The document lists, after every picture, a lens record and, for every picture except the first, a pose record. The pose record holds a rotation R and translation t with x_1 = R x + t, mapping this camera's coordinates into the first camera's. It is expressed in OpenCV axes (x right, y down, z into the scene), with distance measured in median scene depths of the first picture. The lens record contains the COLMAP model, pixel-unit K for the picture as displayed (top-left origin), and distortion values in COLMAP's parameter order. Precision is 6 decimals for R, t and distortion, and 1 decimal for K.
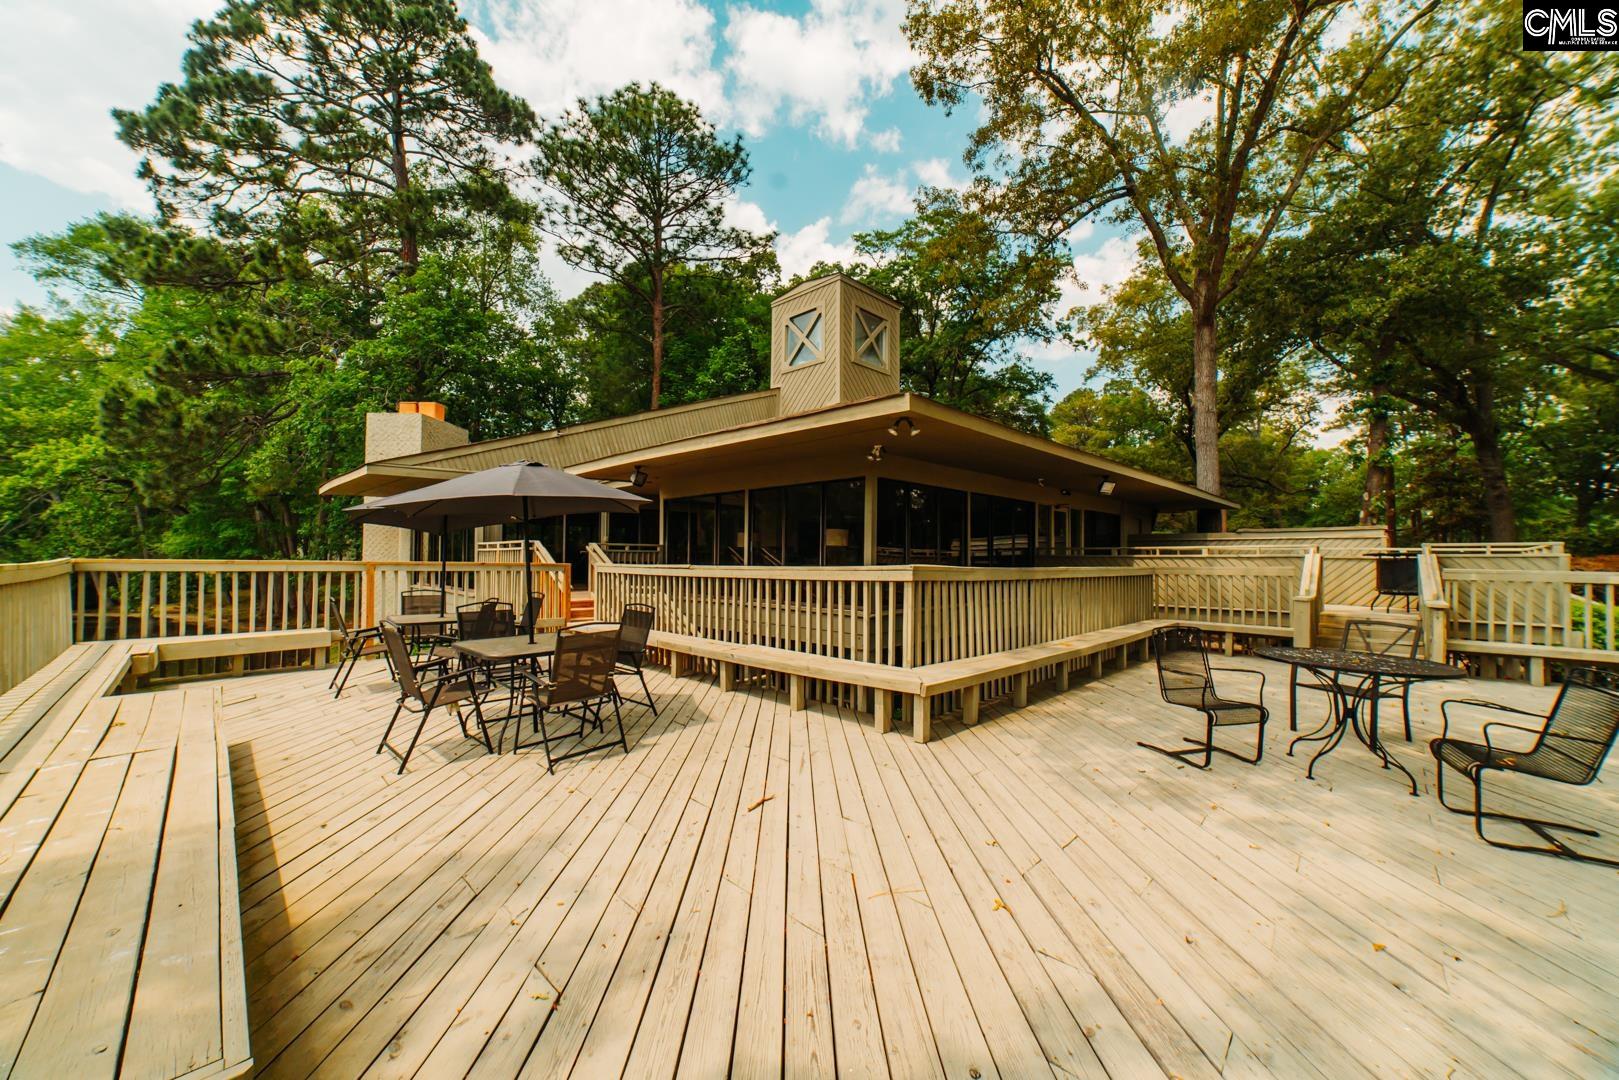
lens RADIAL K [[605.4, 0, 804.9], [0, 605.4, 544.8], [0, 0, 1]] dist [-0.033030, 0.009898]
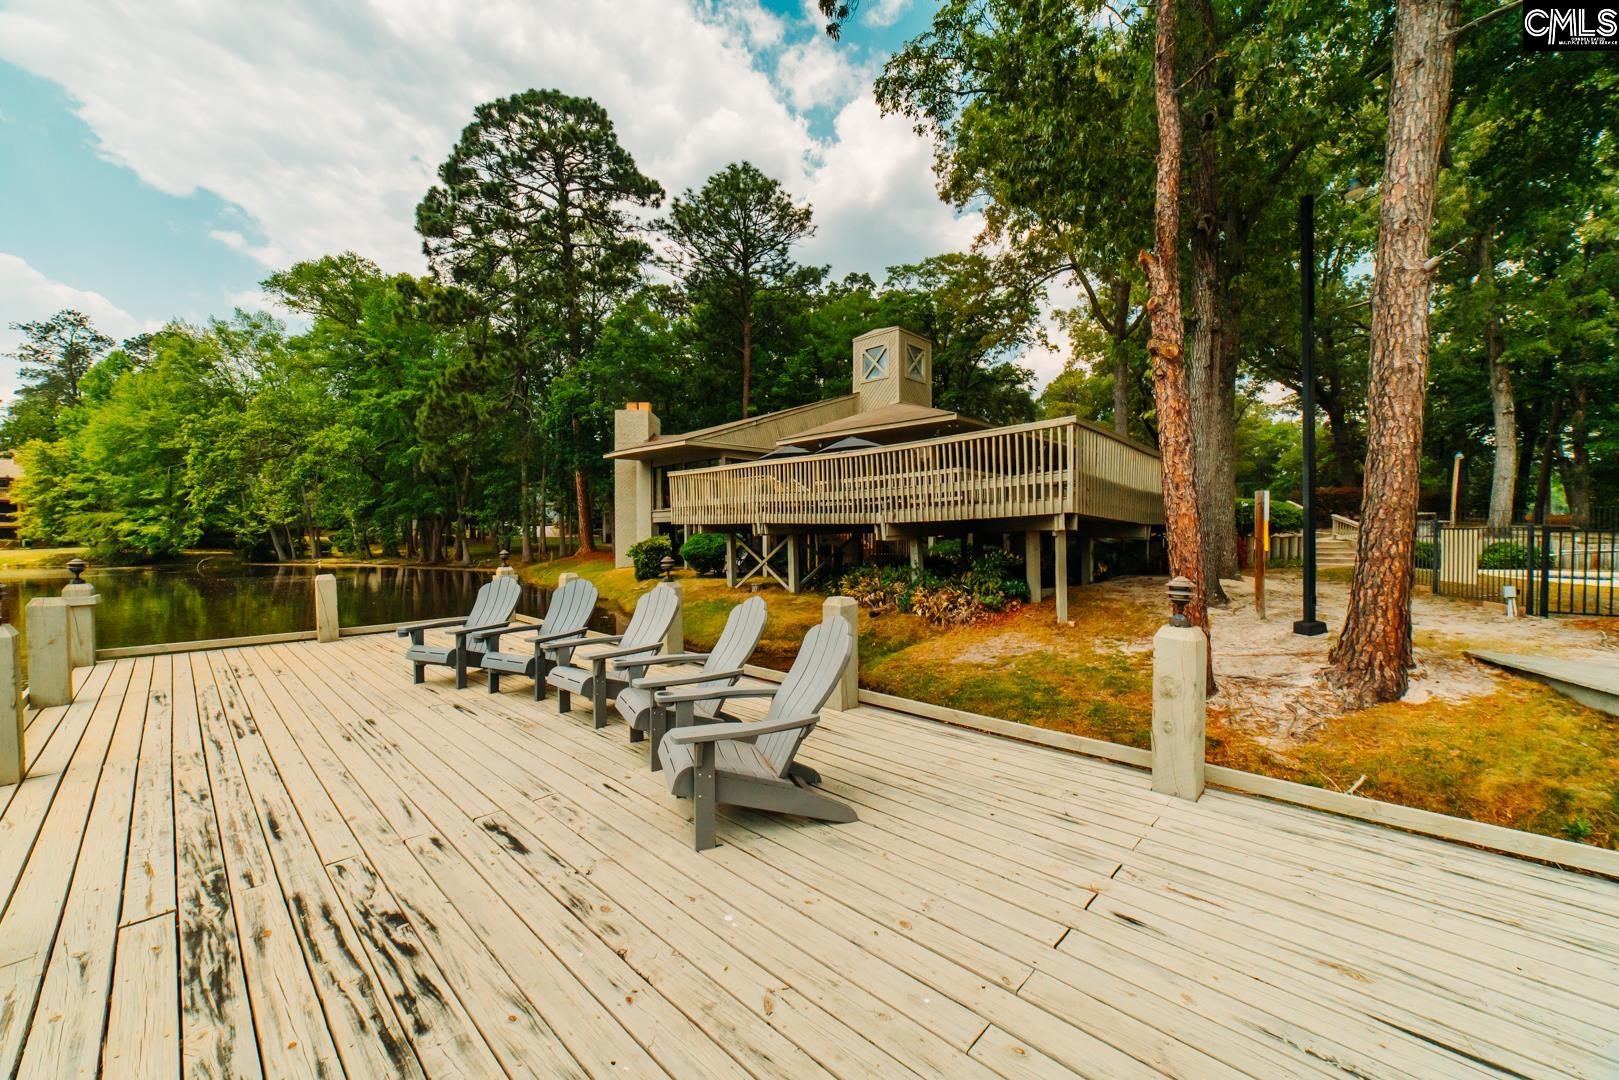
lens RADIAL K [[605.4, 0, 804.9], [0, 605.4, 544.8], [0, 0, 1]] dist [-0.033030, 0.009898]
pose [[0.999940, -0.010805, -0.001729, -0.121363], [0.010863, 0.999203, 0.038400, 0.057996], [0.001312, -0.038417, 0.999261, -0.421041]]
